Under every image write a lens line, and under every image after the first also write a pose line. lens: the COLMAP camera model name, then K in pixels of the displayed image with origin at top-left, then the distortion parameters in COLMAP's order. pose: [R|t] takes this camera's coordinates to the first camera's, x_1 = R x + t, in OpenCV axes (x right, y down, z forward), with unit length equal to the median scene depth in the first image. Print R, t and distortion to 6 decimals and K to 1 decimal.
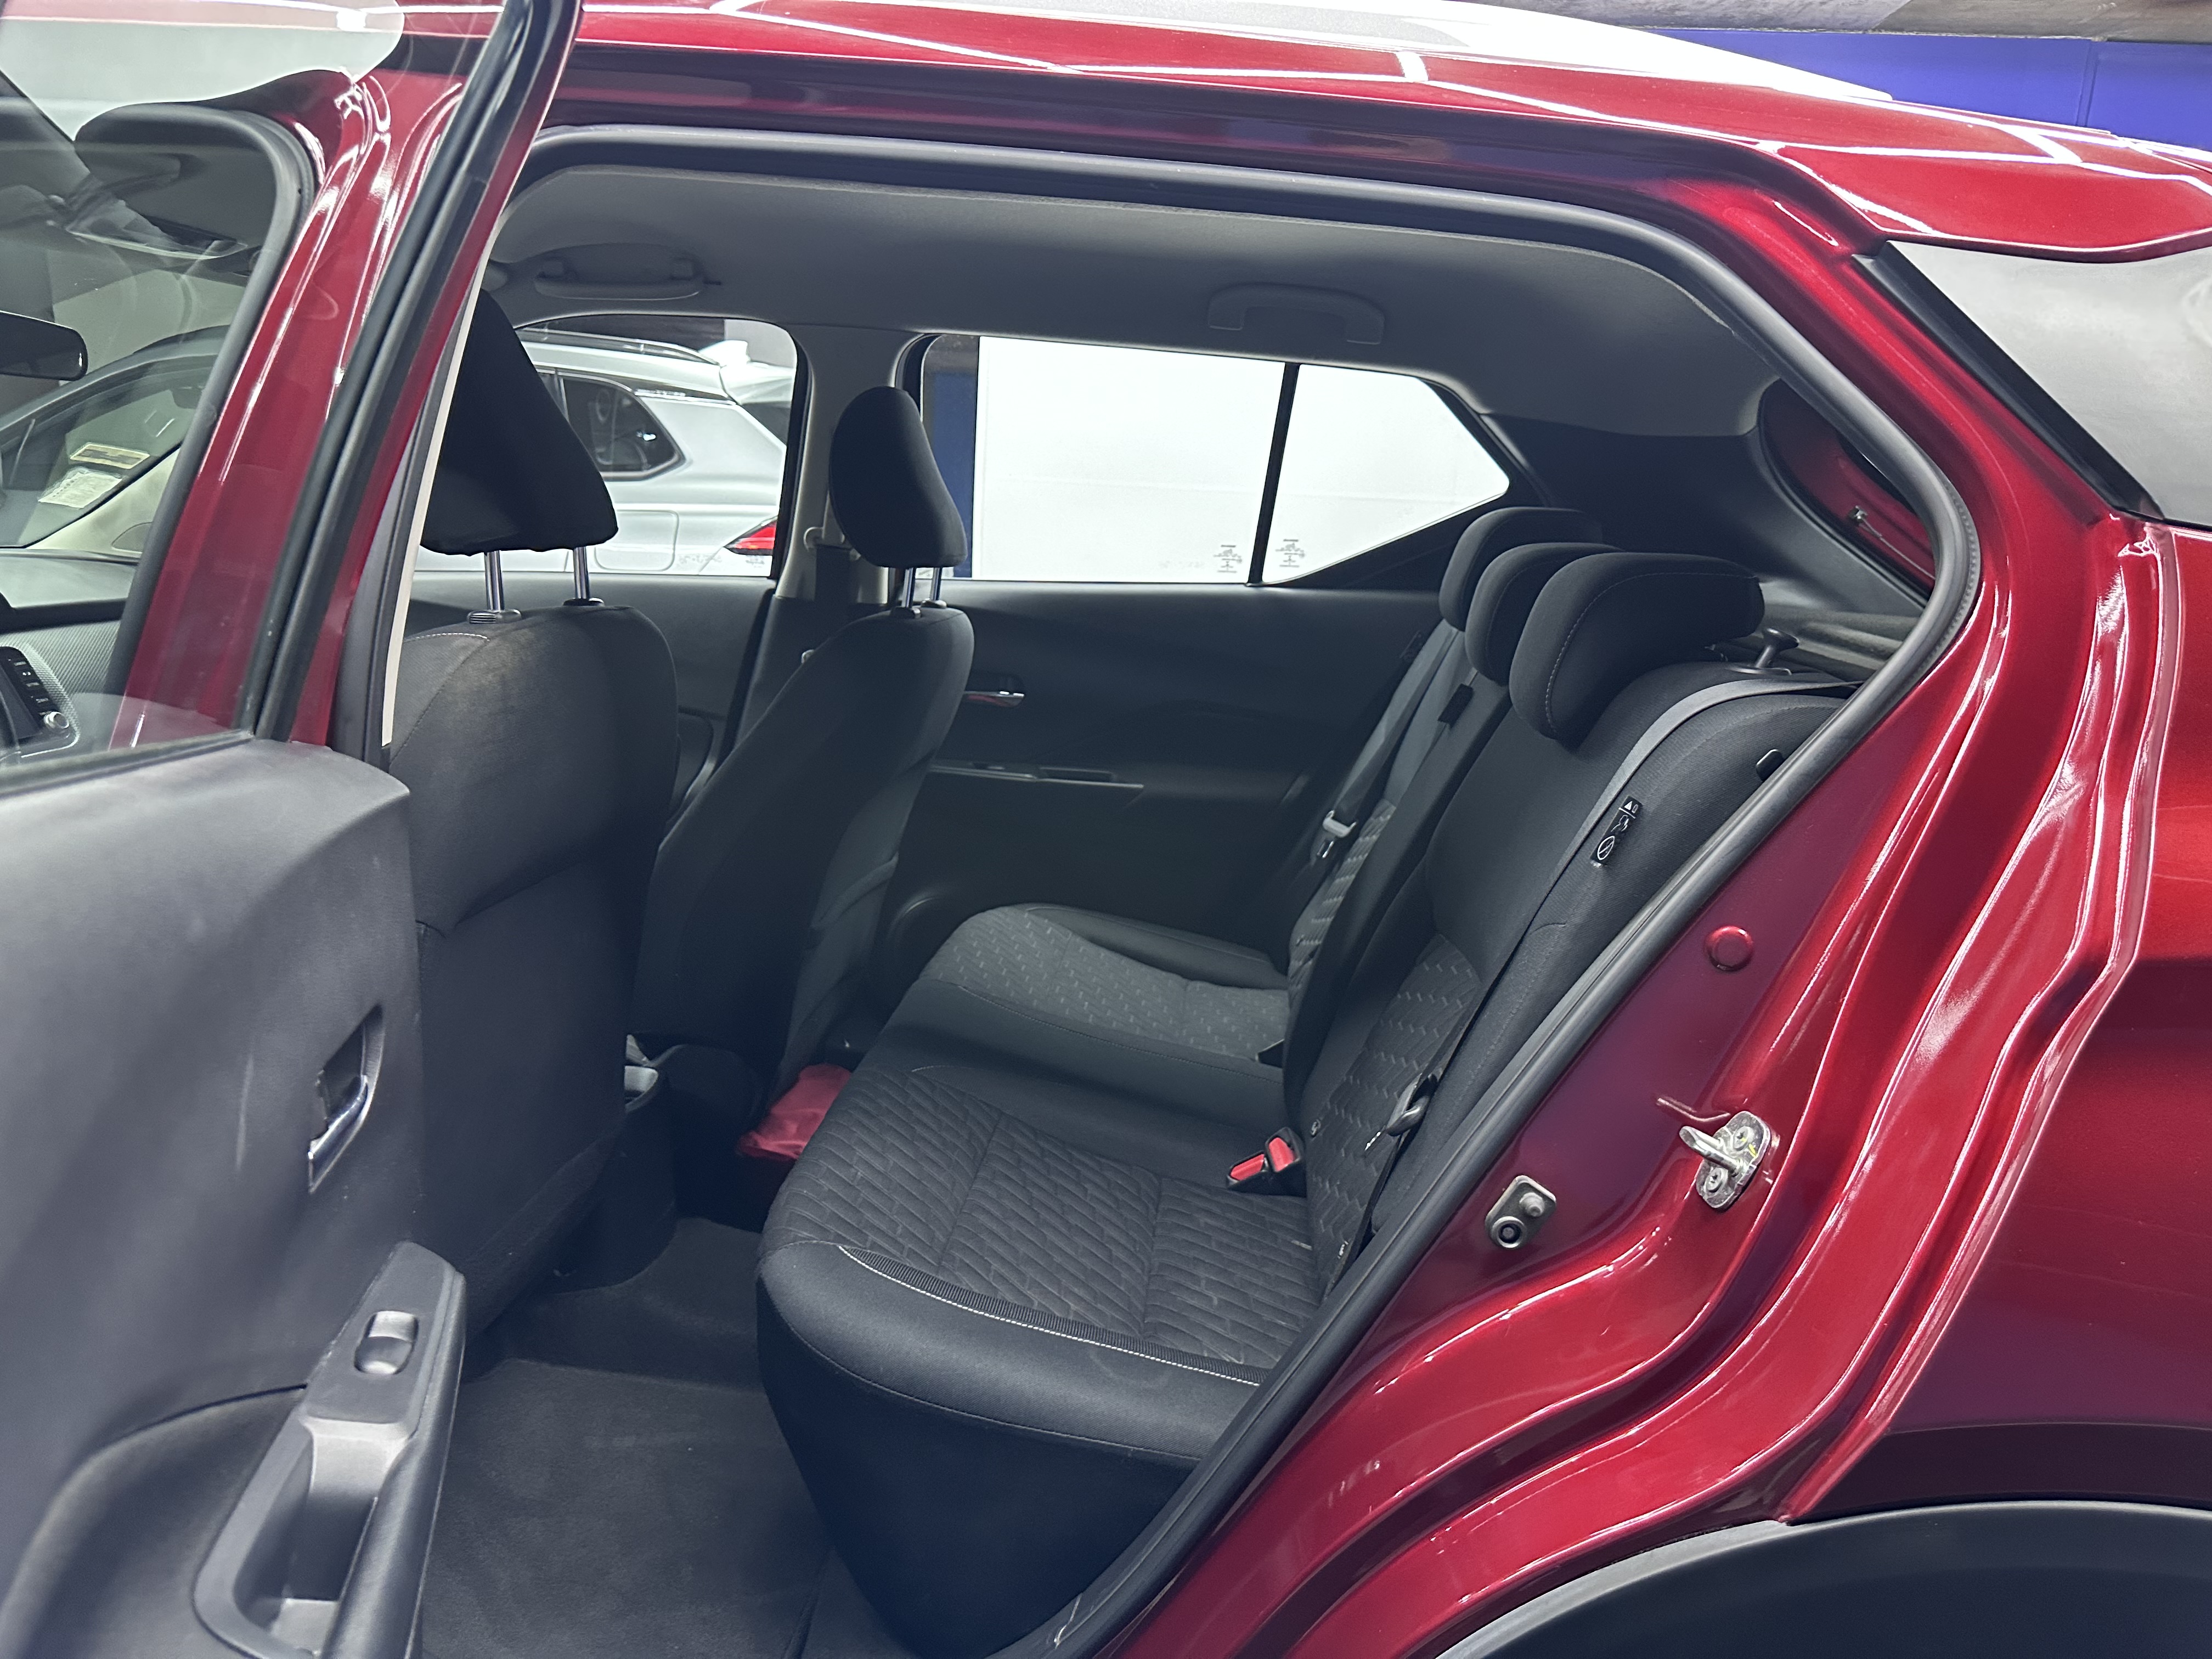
lens RADIAL K [[1518.4, 0, 1106.0], [0, 1518.4, 829.5], [0, 0, 1]] dist [0.064961, -0.084638]
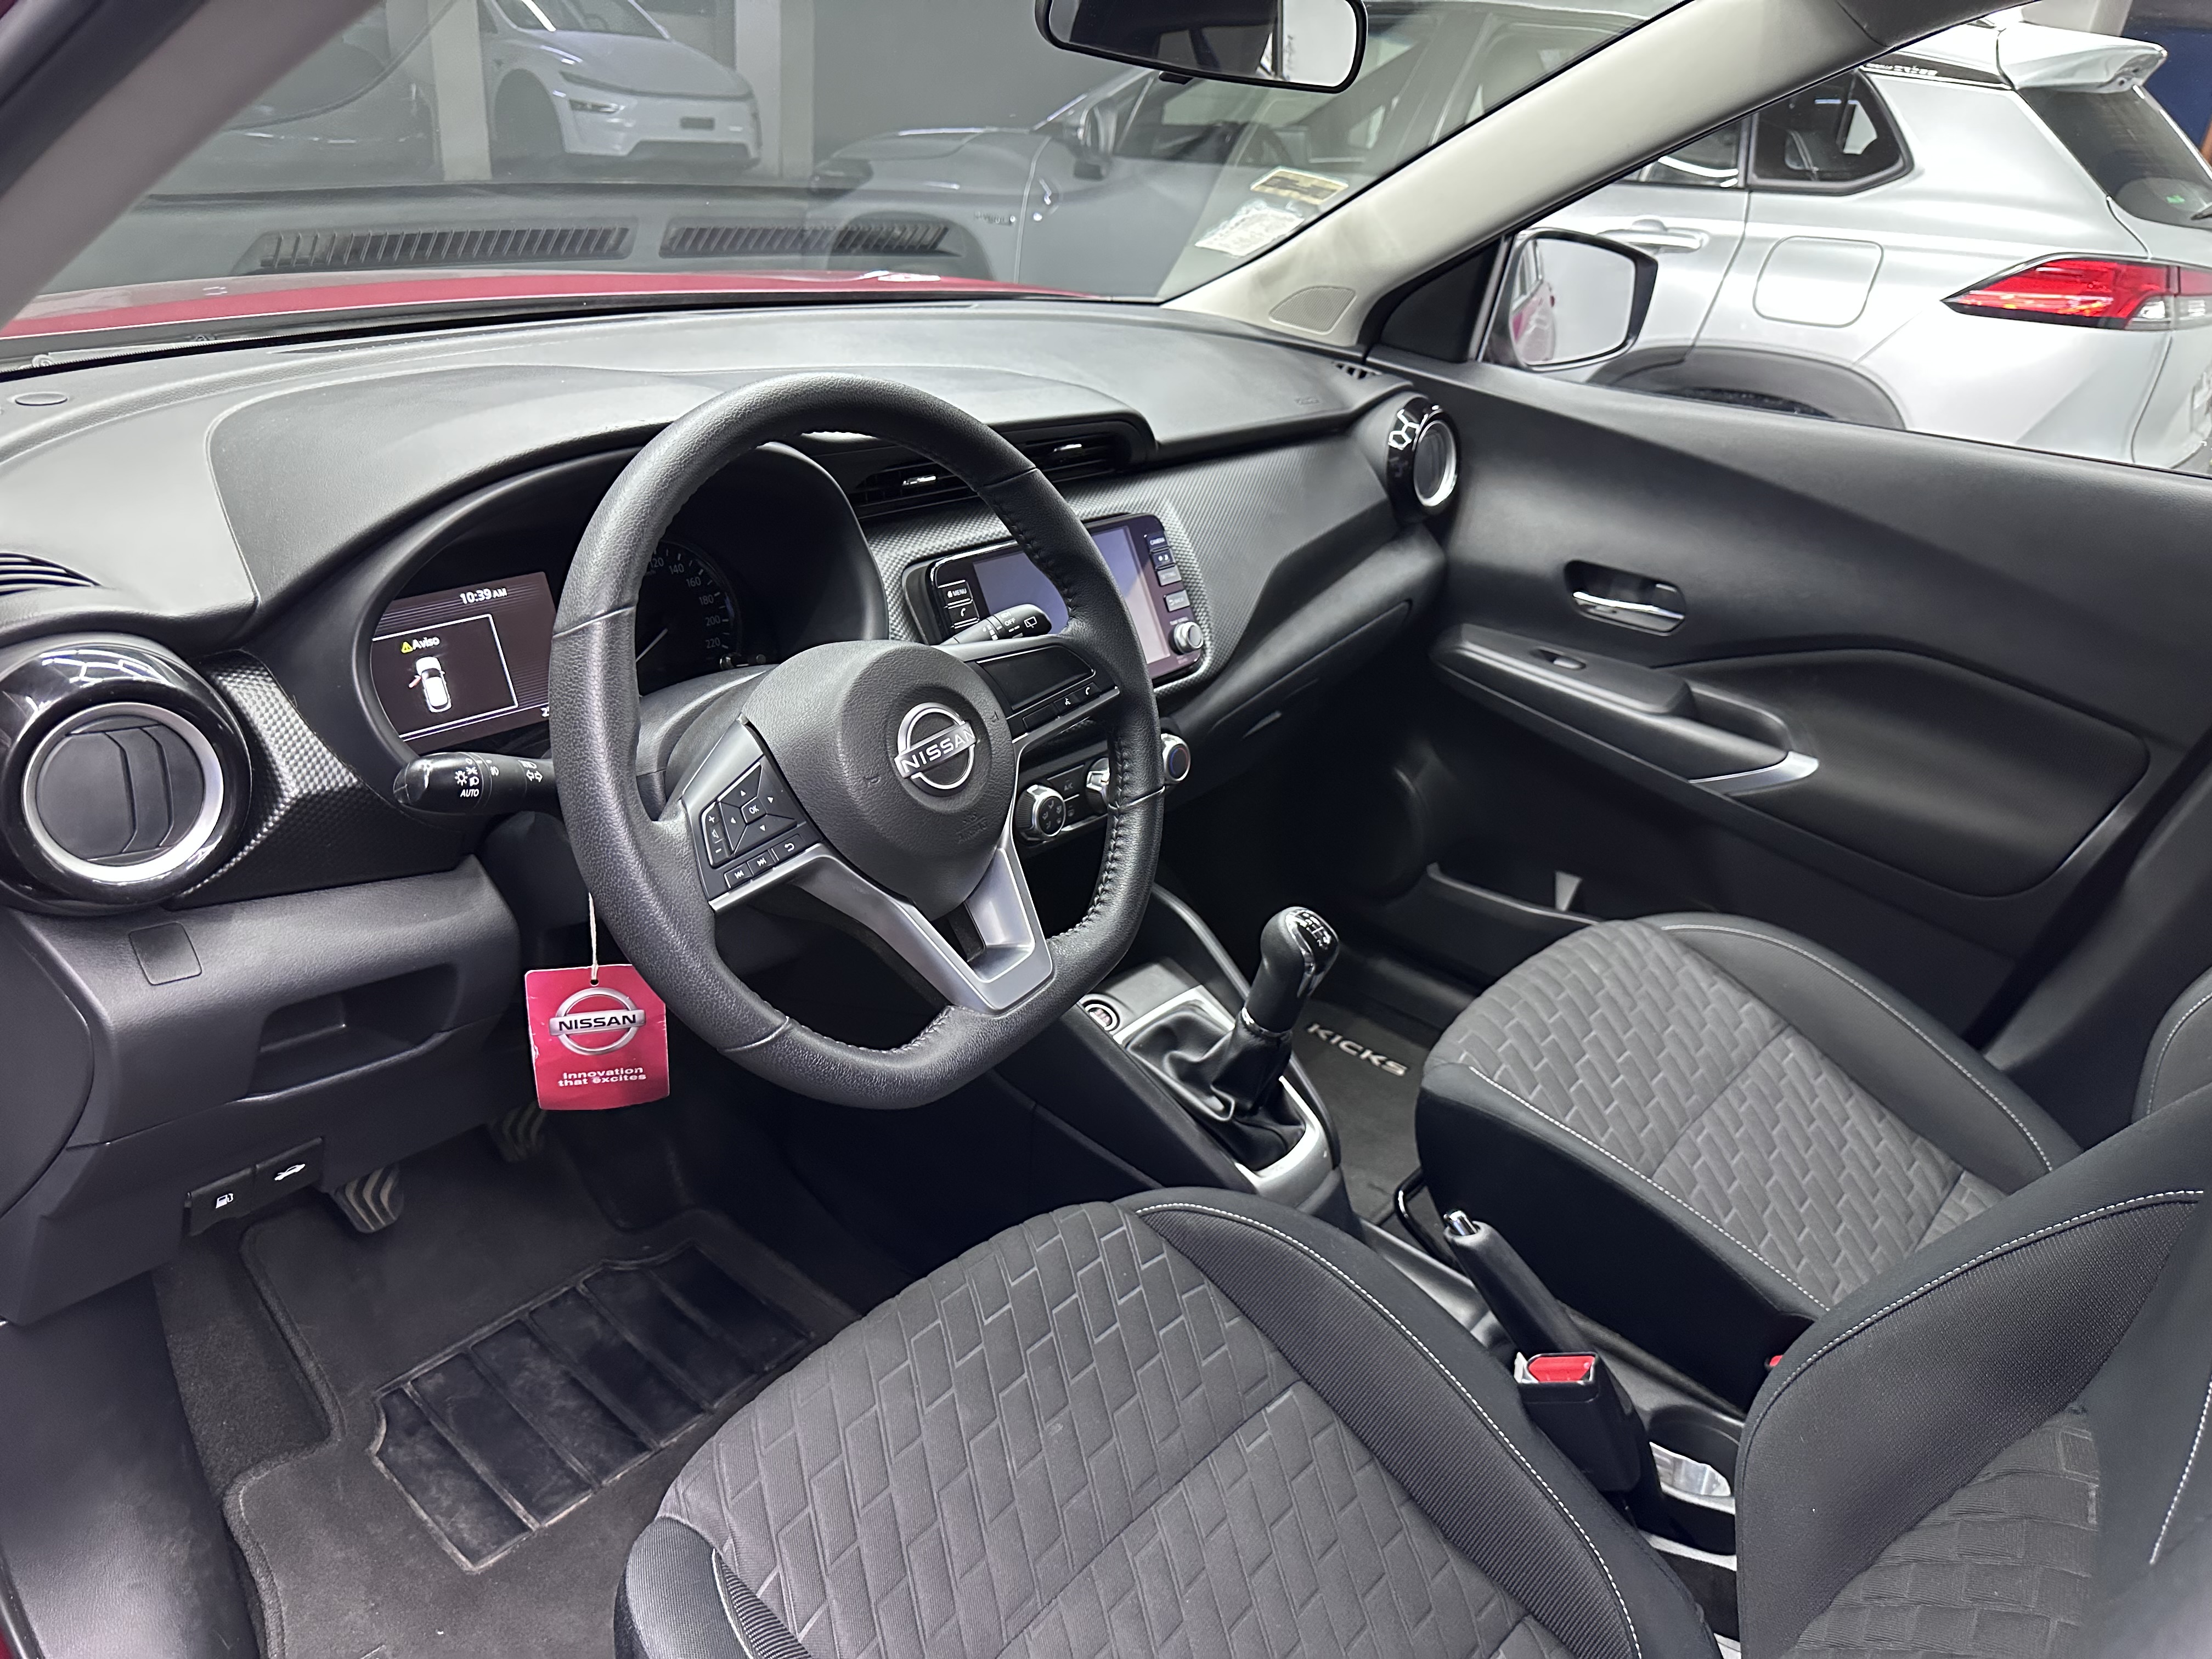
lens RADIAL K [[1518.4, 0, 1106.0], [0, 1518.4, 829.5], [0, 0, 1]] dist [0.064961, -0.084638]
pose [[0.818984, 0.271521, -0.505512, -0.285435], [-0.169024, 0.956029, 0.239667, -0.113817], [0.548358, -0.110839, 0.828865, 0.340757]]
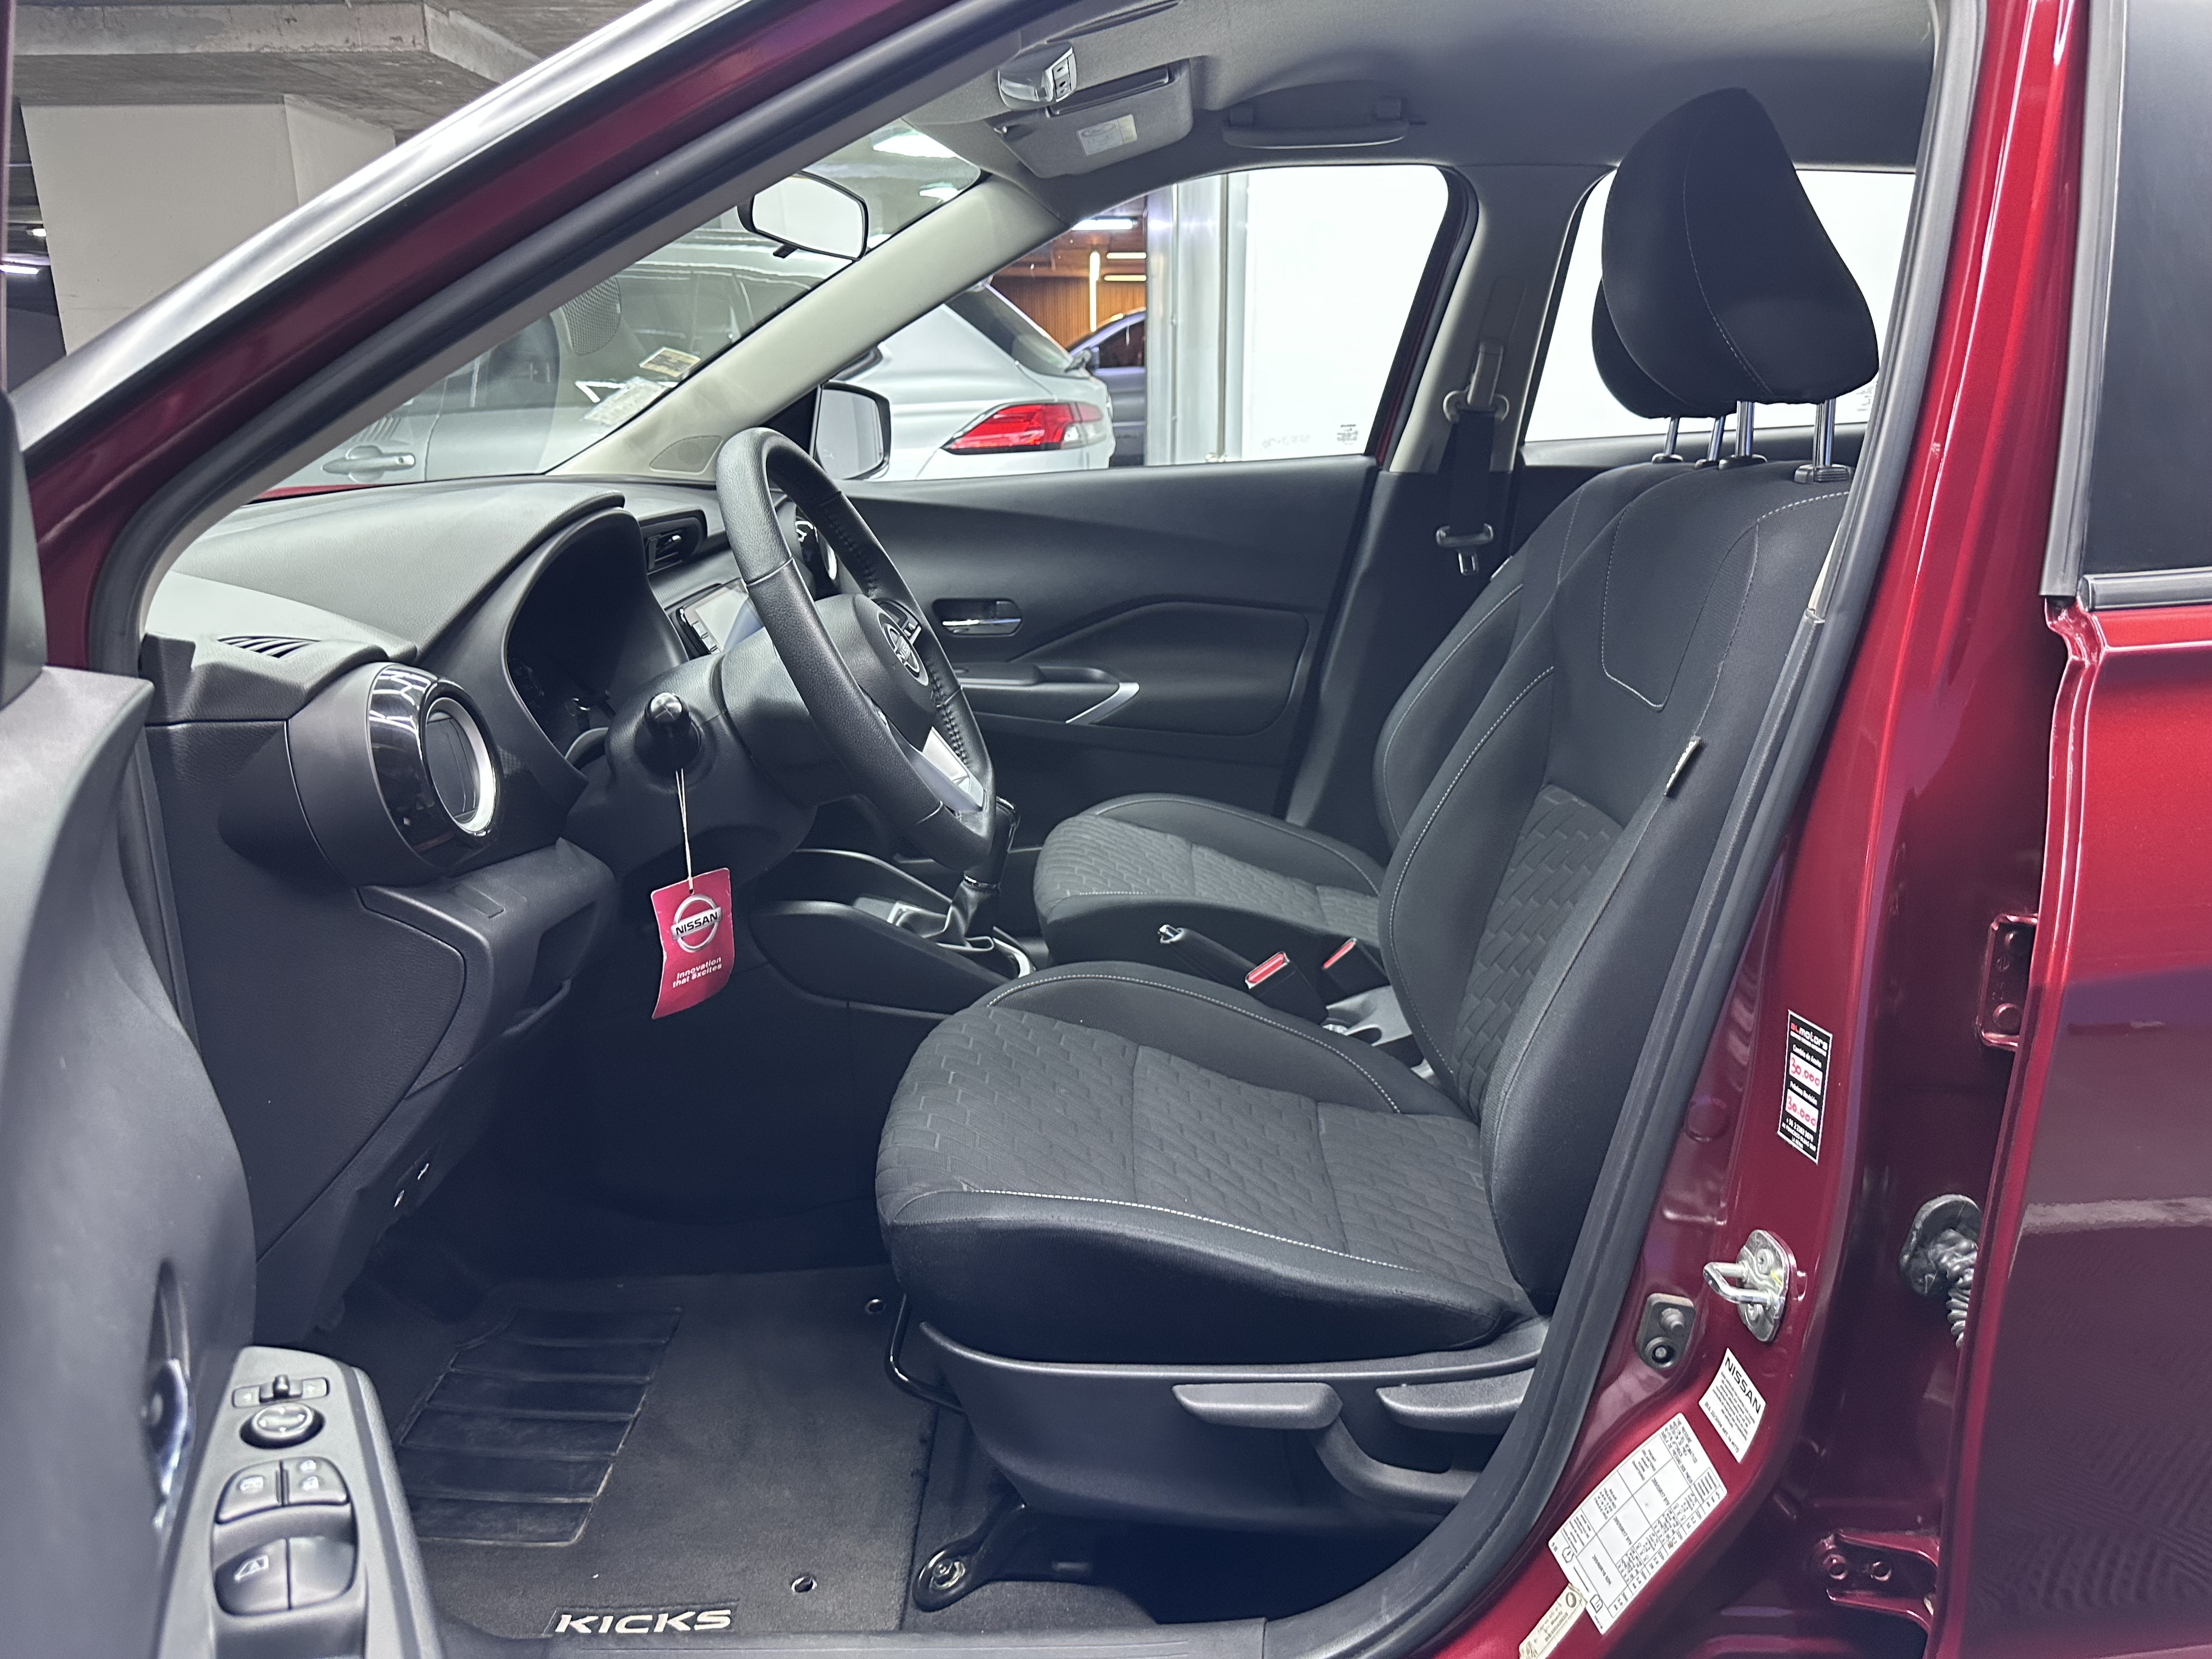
lens RADIAL K [[1518.4, 0, 1106.0], [0, 1518.4, 829.5], [0, 0, 1]] dist [0.064961, -0.084638]
pose [[0.995384, -0.076344, 0.058165, -0.454000], [0.072274, 0.994986, 0.069131, -0.015143], [-0.063151, -0.064608, 0.995911, 0.075332]]
